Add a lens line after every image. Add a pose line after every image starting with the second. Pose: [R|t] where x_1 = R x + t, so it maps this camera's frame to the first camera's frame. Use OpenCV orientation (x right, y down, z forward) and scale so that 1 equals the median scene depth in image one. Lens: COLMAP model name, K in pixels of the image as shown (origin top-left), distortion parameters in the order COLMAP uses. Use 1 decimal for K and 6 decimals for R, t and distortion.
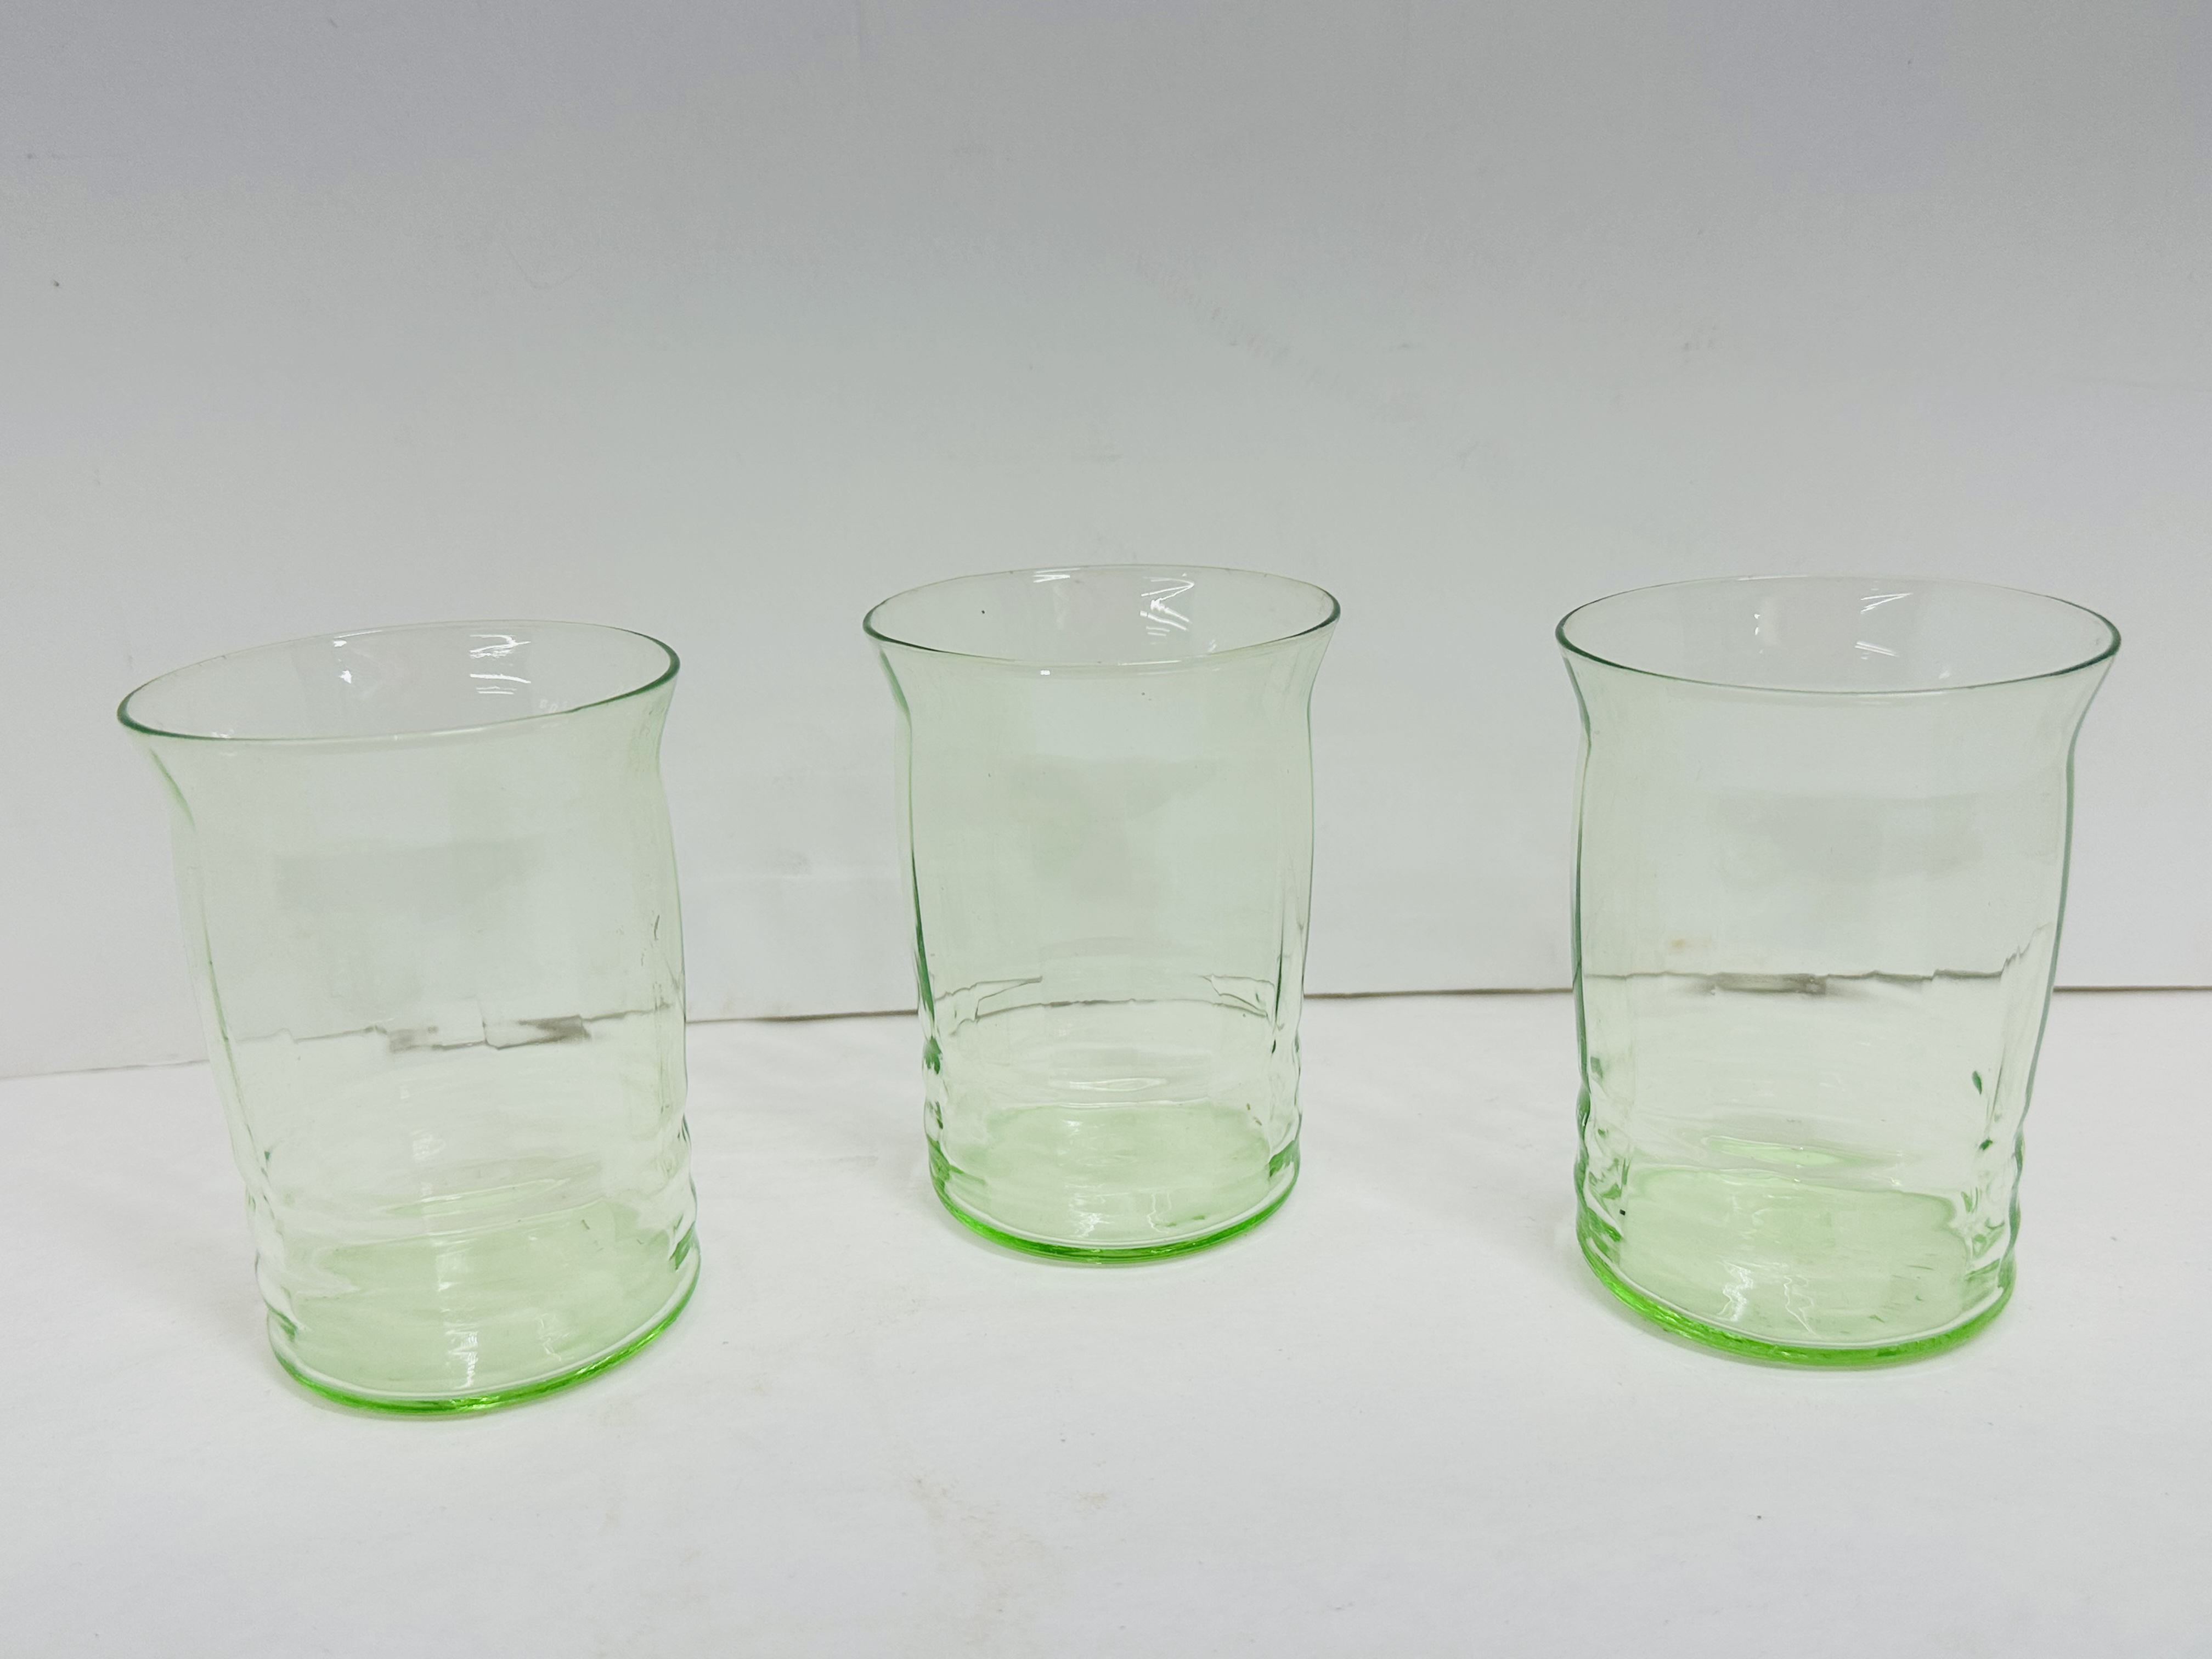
lens RADIAL K [[2091.2, 0, 1116.4], [0, 2091.2, 830.3], [0, 0, 1]] dist [0.006413, 0.000000]
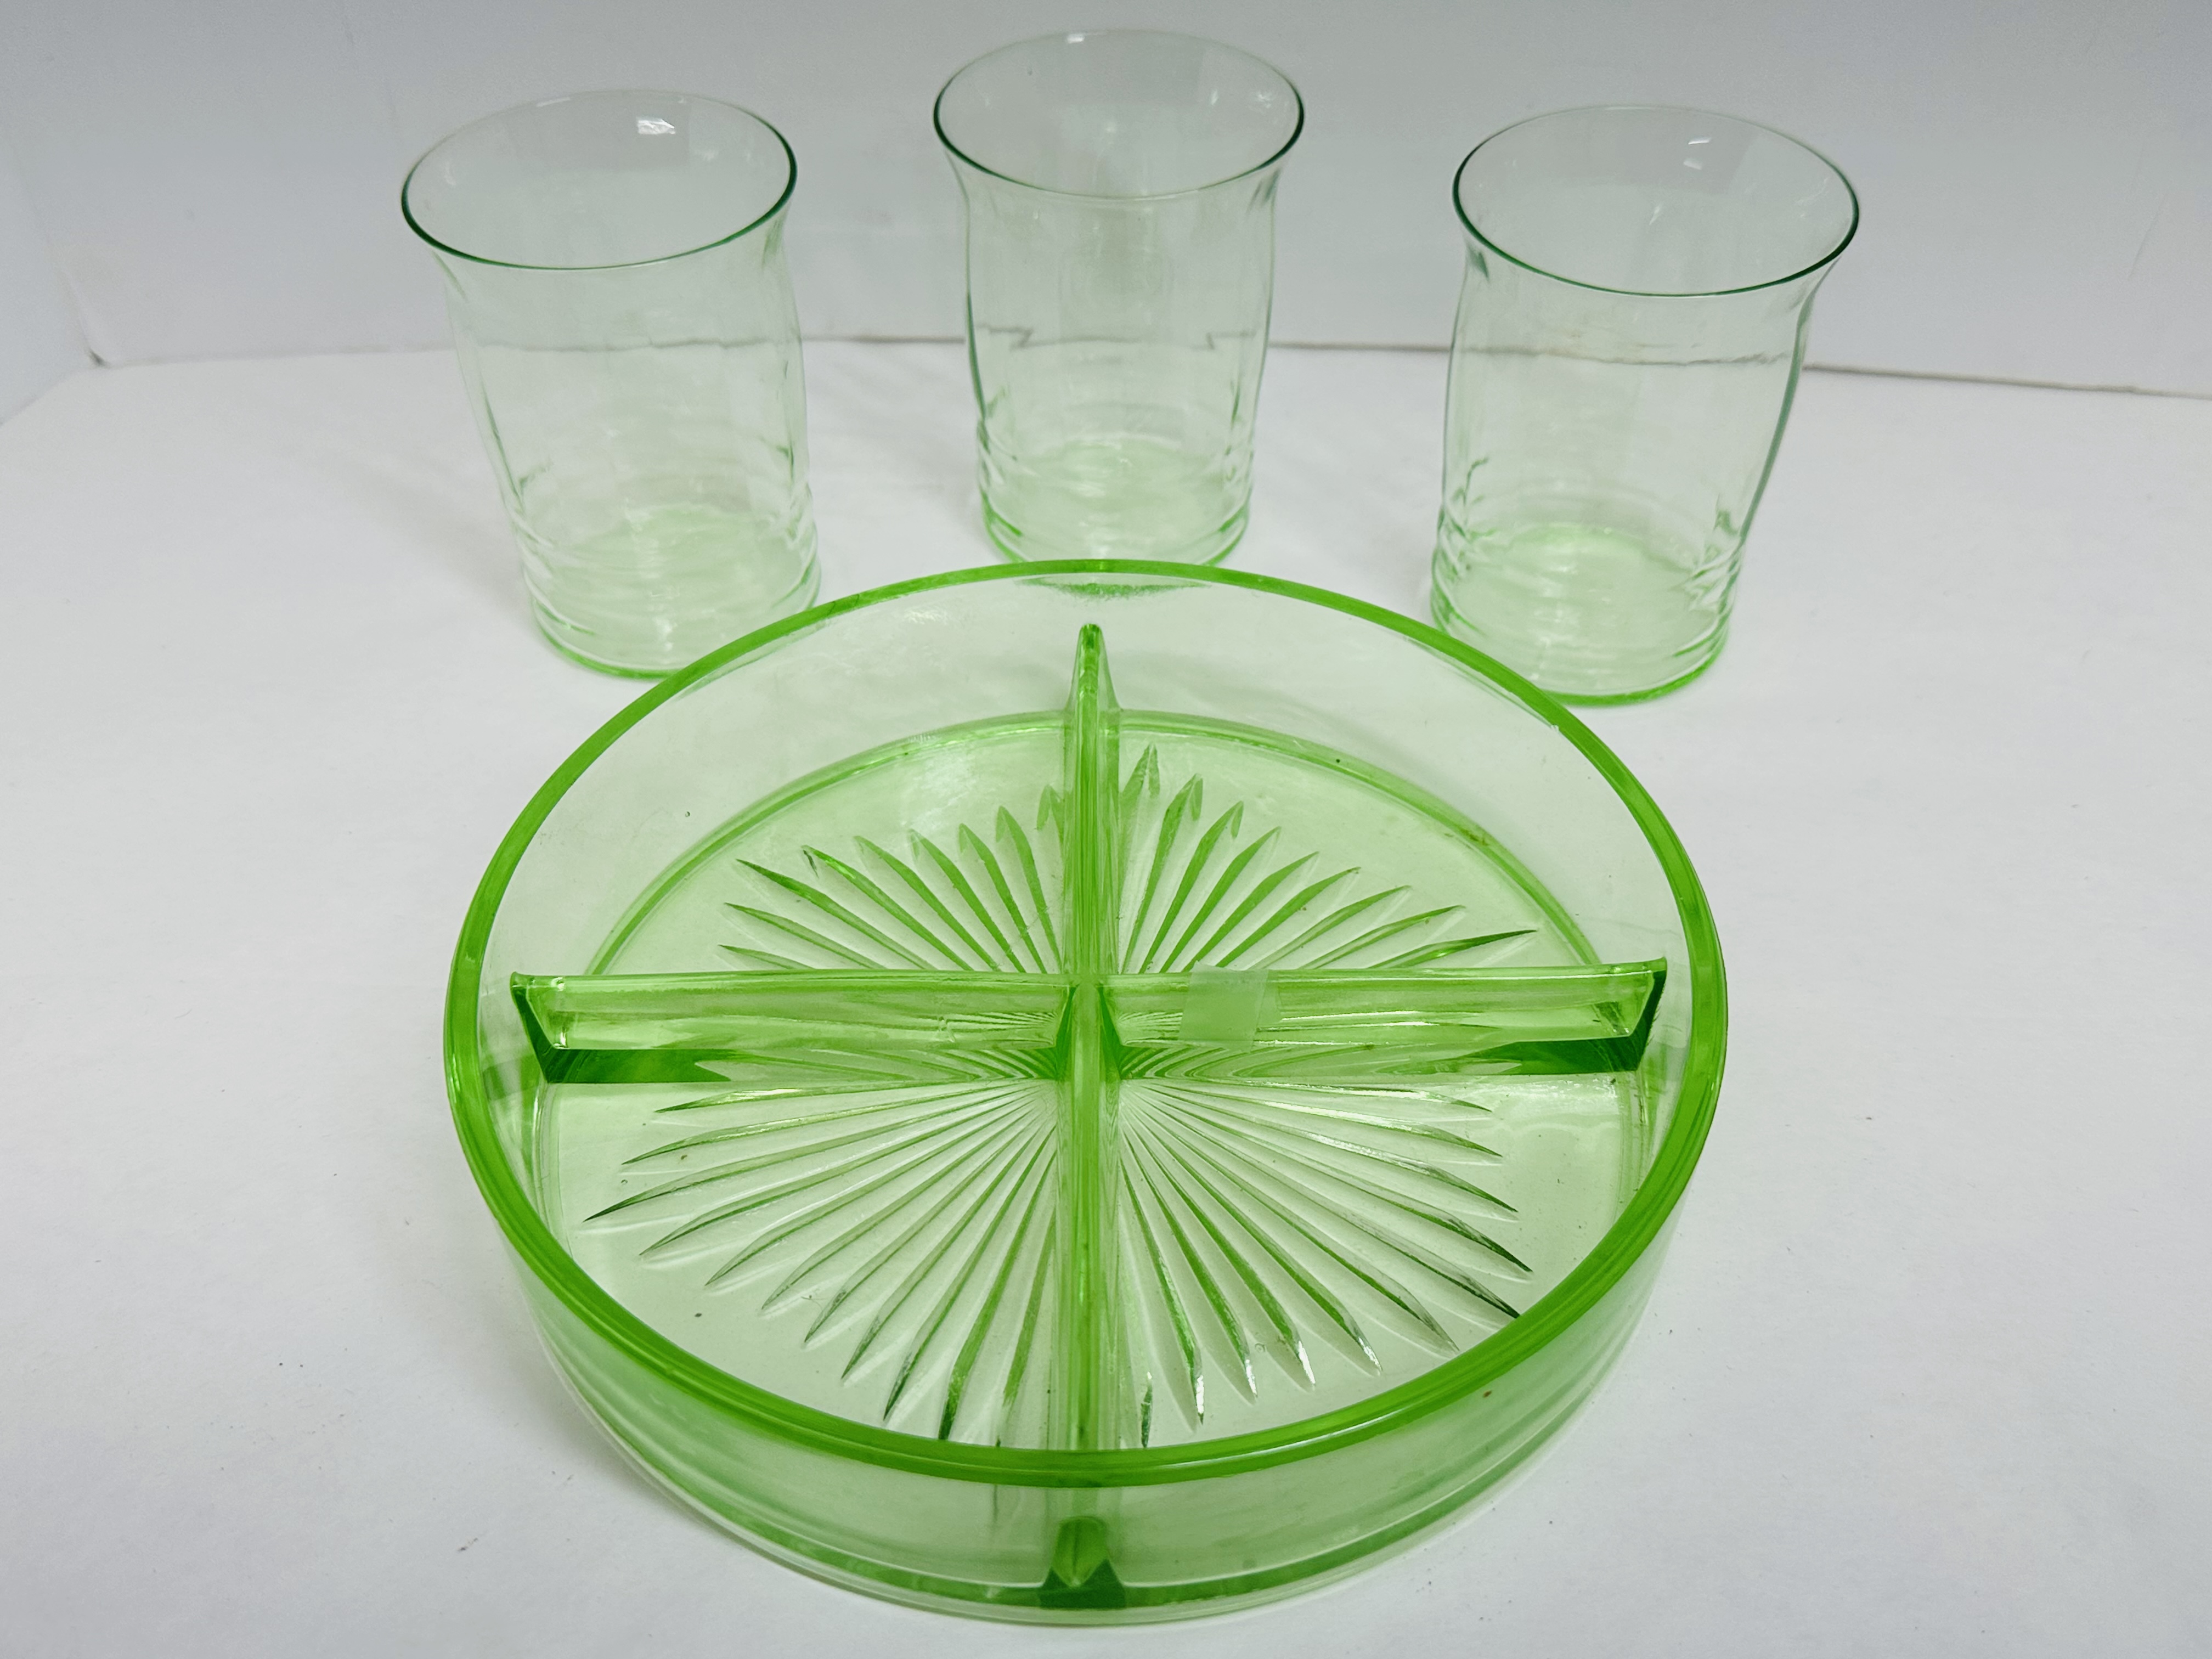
lens RADIAL K [[2091.2, 0, 1111.0], [0, 2091.2, 828.0], [0, 0, 1]] dist [0.006413, 0.000000]
pose [[0.997012, 0.074630, -0.019914, 0.041759], [-0.057559, 0.889770, 0.452766, -0.288778], [0.051509, -0.450267, 0.891407, -0.338301]]
